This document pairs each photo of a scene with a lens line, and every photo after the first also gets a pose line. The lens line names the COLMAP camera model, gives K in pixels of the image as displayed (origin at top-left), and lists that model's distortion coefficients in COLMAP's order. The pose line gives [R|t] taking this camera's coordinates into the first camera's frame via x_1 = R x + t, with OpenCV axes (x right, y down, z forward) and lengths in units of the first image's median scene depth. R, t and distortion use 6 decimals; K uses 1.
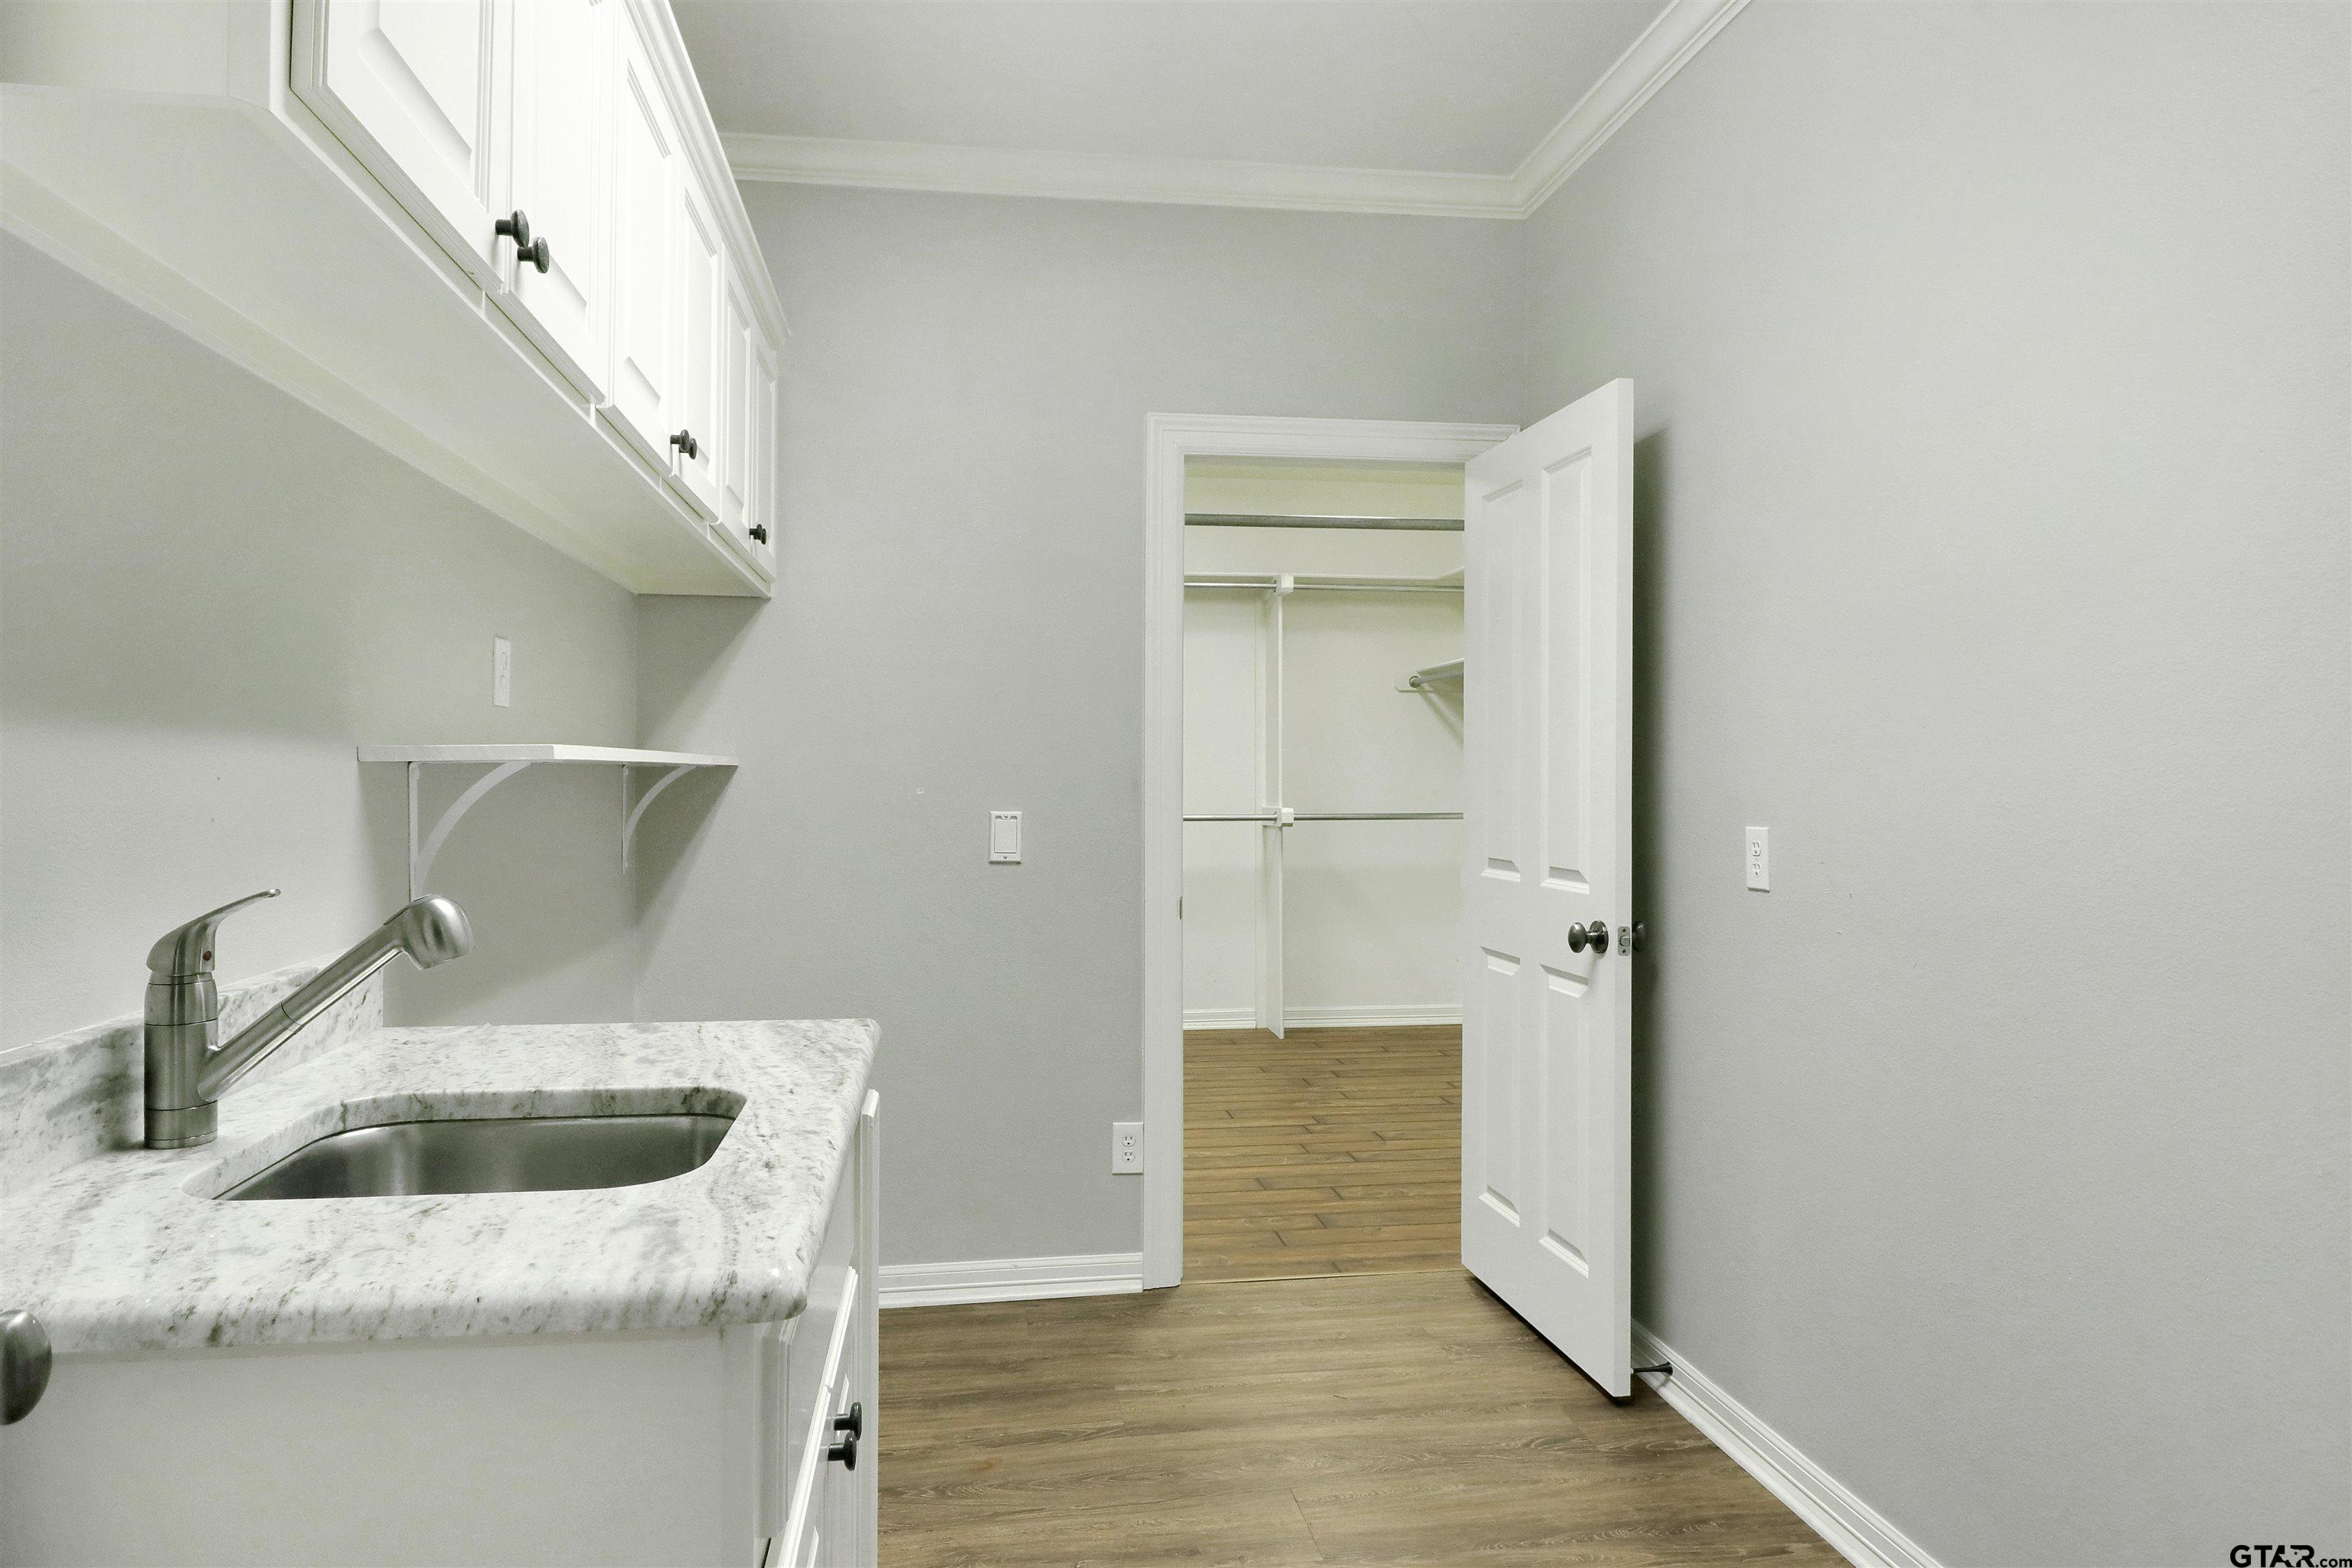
lens RADIAL K [[1419.3, 0, 1125.4], [0, 1419.3, 789.4], [0, 0, 1]] dist [-0.004798, -0.004211]
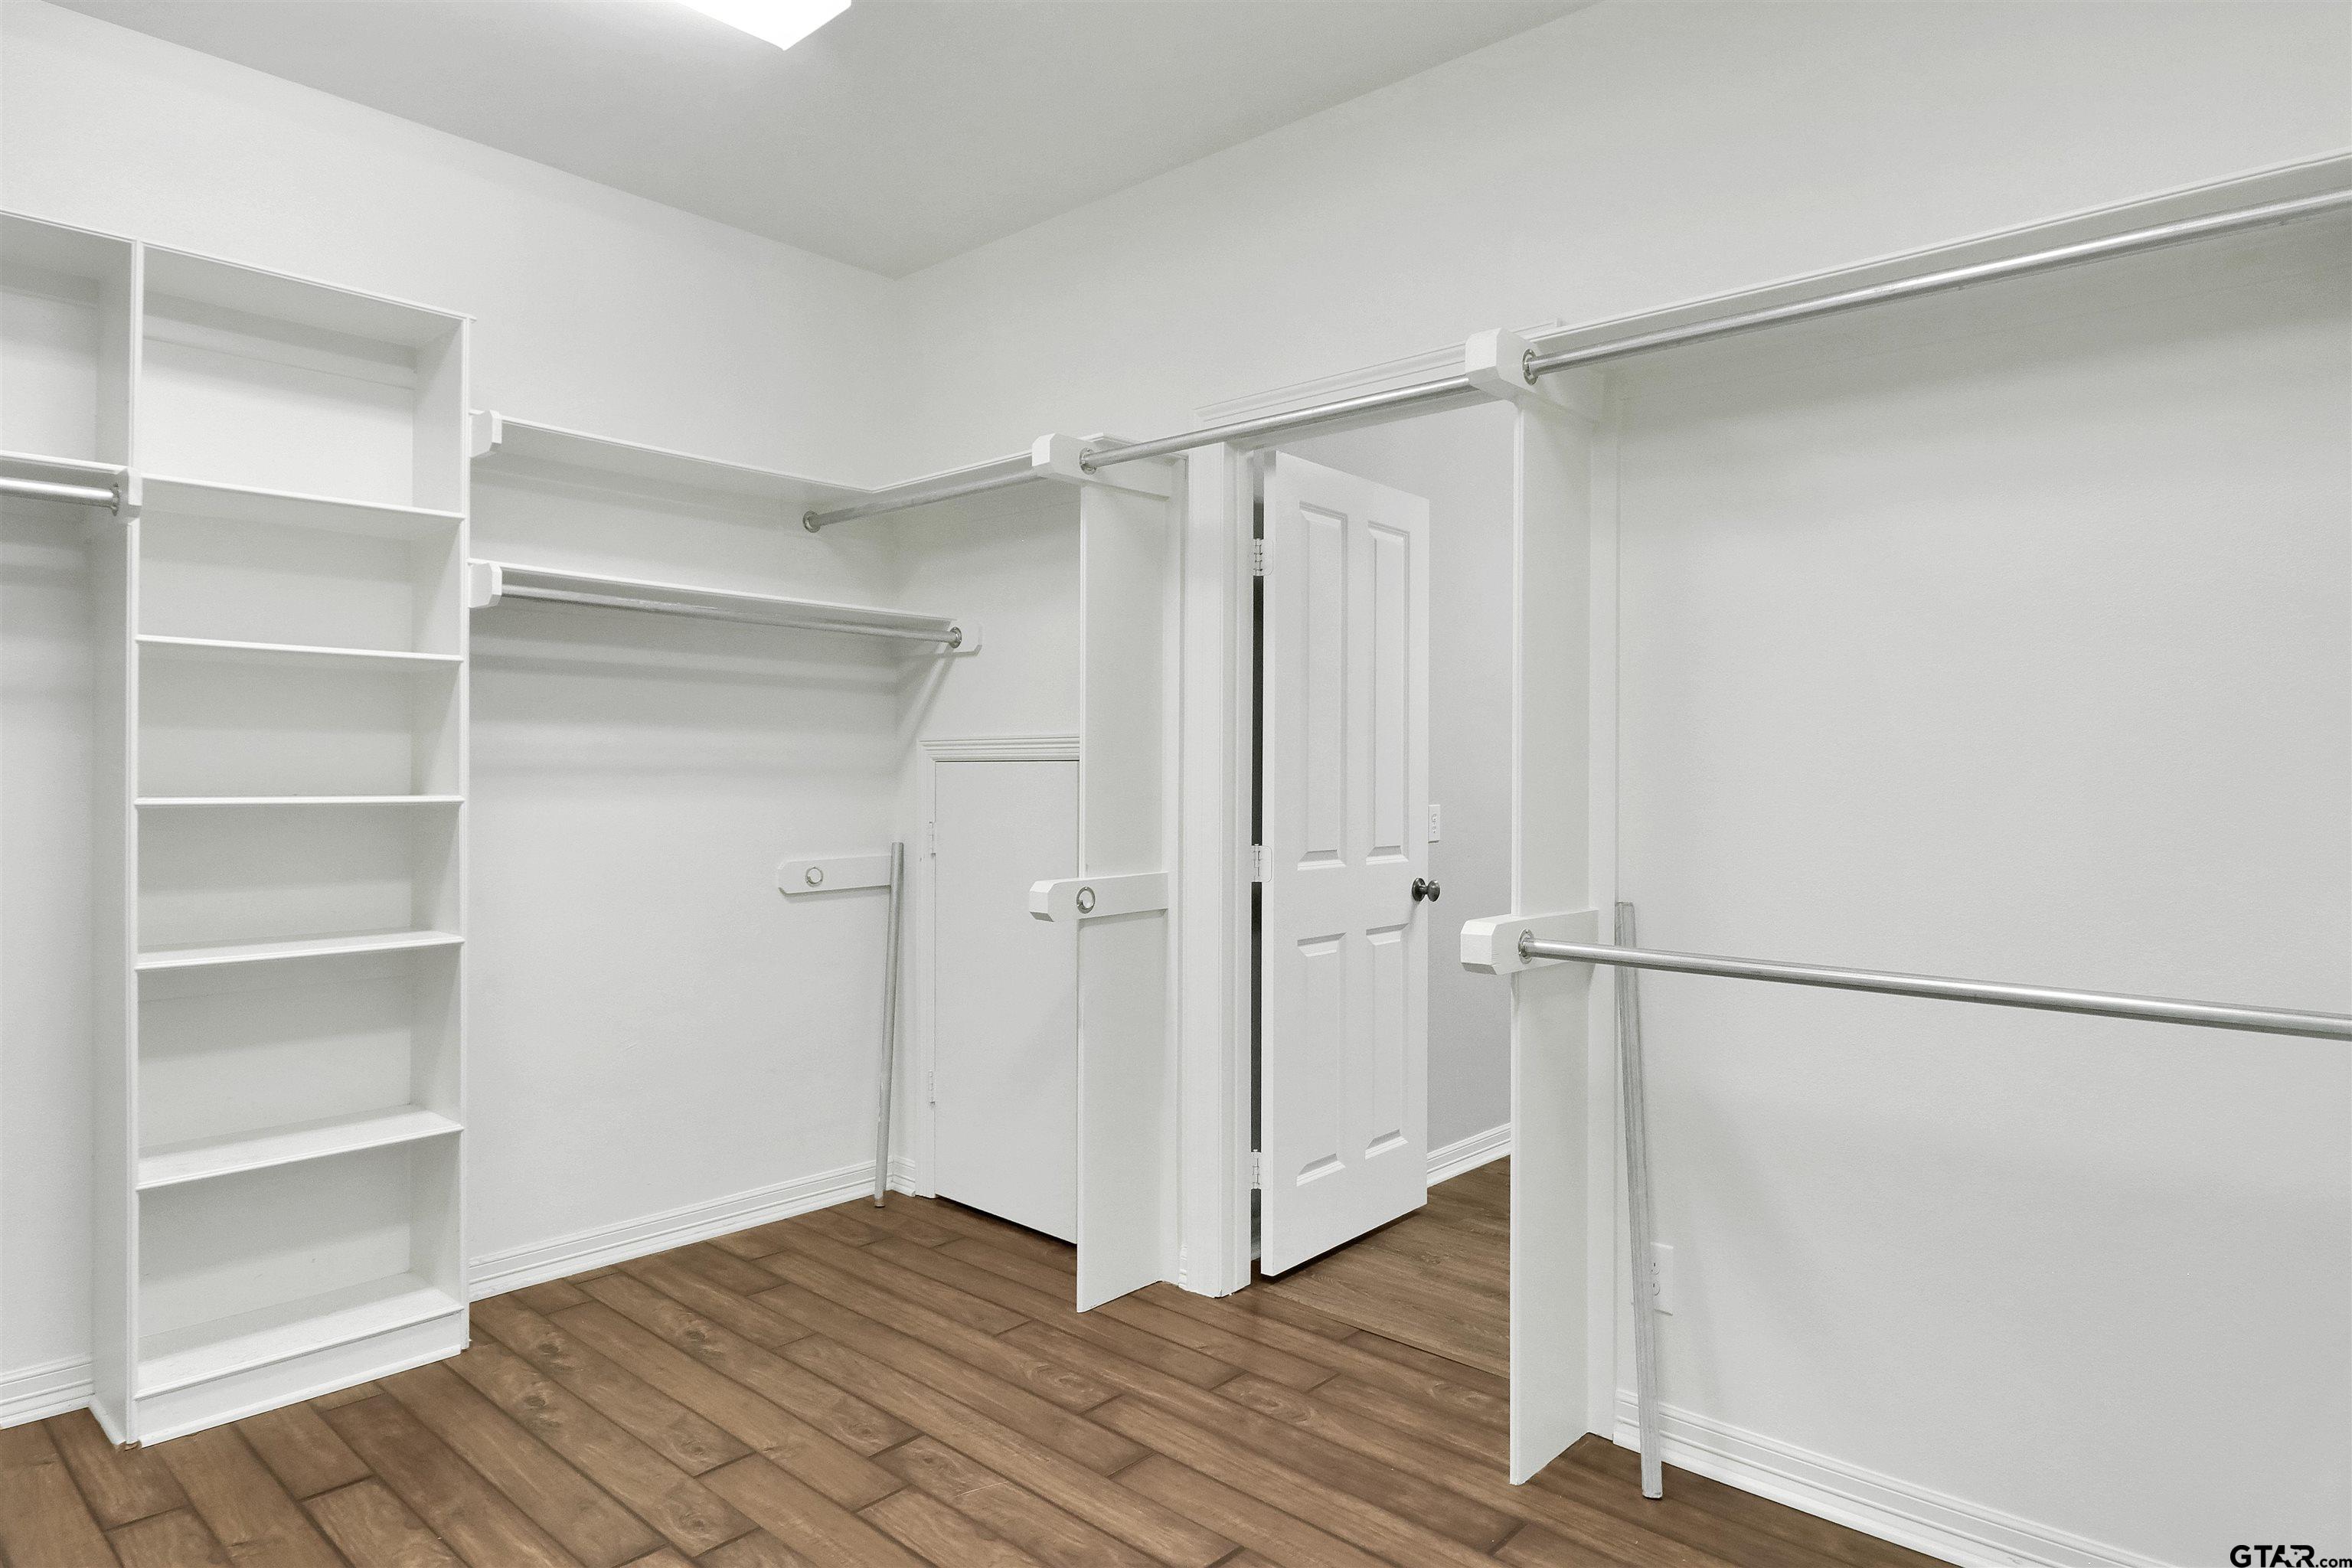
lens RADIAL K [[1365.6, 0, 1166.9], [0, 1365.6, 774.9], [0, 0, 1]] dist [0.000866, -0.002894]
pose [[-0.660520, -0.008540, 0.750760, -0.379079], [-0.004875, 0.999963, 0.007086, -0.012920], [-0.750792, 0.001021, -0.660537, 1.539726]]
